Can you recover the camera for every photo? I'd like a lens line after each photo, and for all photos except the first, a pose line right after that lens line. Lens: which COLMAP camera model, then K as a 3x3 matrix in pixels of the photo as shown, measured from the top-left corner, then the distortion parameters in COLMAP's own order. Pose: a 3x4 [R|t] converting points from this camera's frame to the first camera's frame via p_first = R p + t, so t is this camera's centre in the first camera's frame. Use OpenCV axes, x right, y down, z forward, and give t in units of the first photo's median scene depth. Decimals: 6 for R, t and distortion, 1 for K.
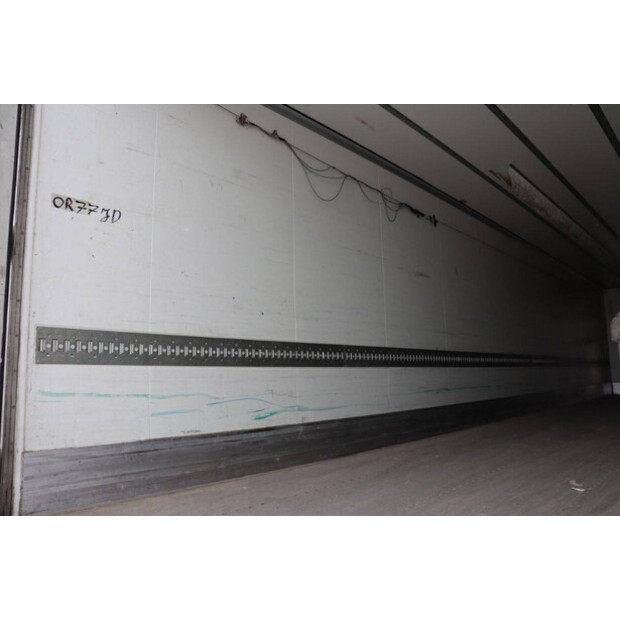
lens RADIAL K [[524.3, 0, 323.3], [0, 524.3, 310.8], [0, 0, 1]] dist [-0.116594, 0.007465]
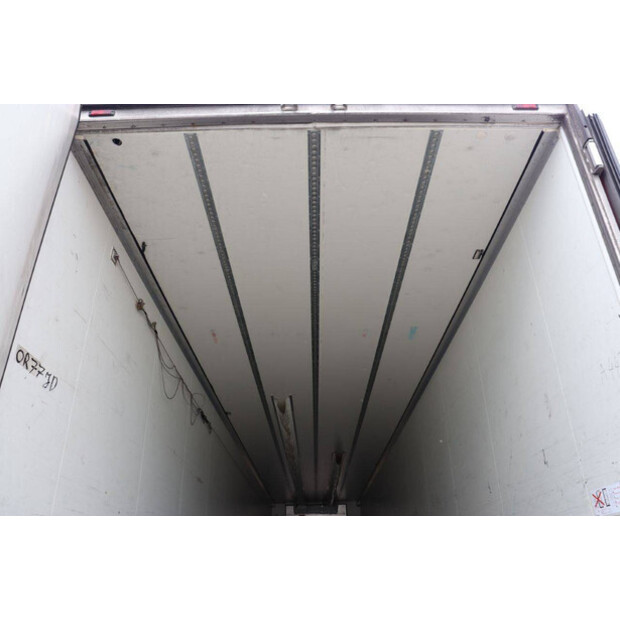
lens RADIAL K [[524.3, 0, 323.3], [0, 524.3, 310.8], [0, 0, 1]] dist [-0.116594, 0.007465]
pose [[0.760111, 0.323007, 0.563824, -0.373374], [-0.101885, 0.916210, -0.387529, -0.008294], [-0.641756, 0.237120, 0.729331, 0.036401]]
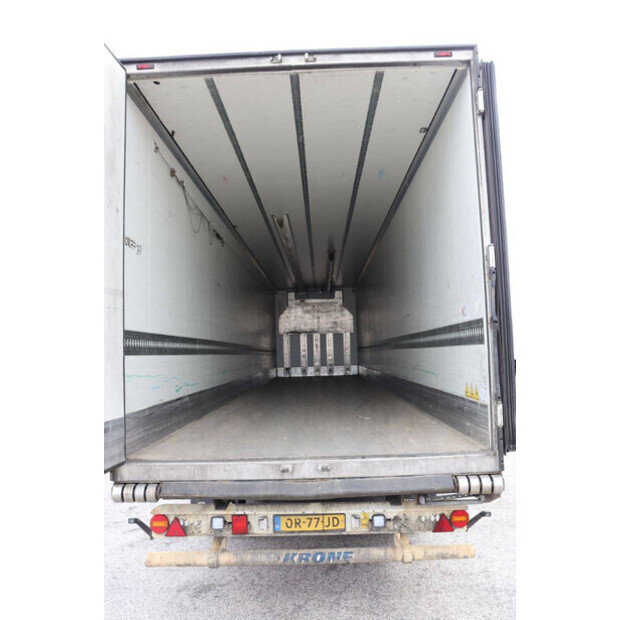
lens RADIAL K [[562.3, 0, 310.0], [0, 562.3, 310.0], [0, 0, 1]] dist [-0.086416, 0.011706]
pose [[0.780105, 0.059580, 0.622805, -0.636203], [-0.084174, 0.996400, 0.010113, -0.048371], [-0.619960, -0.060313, 0.782312, -0.322920]]
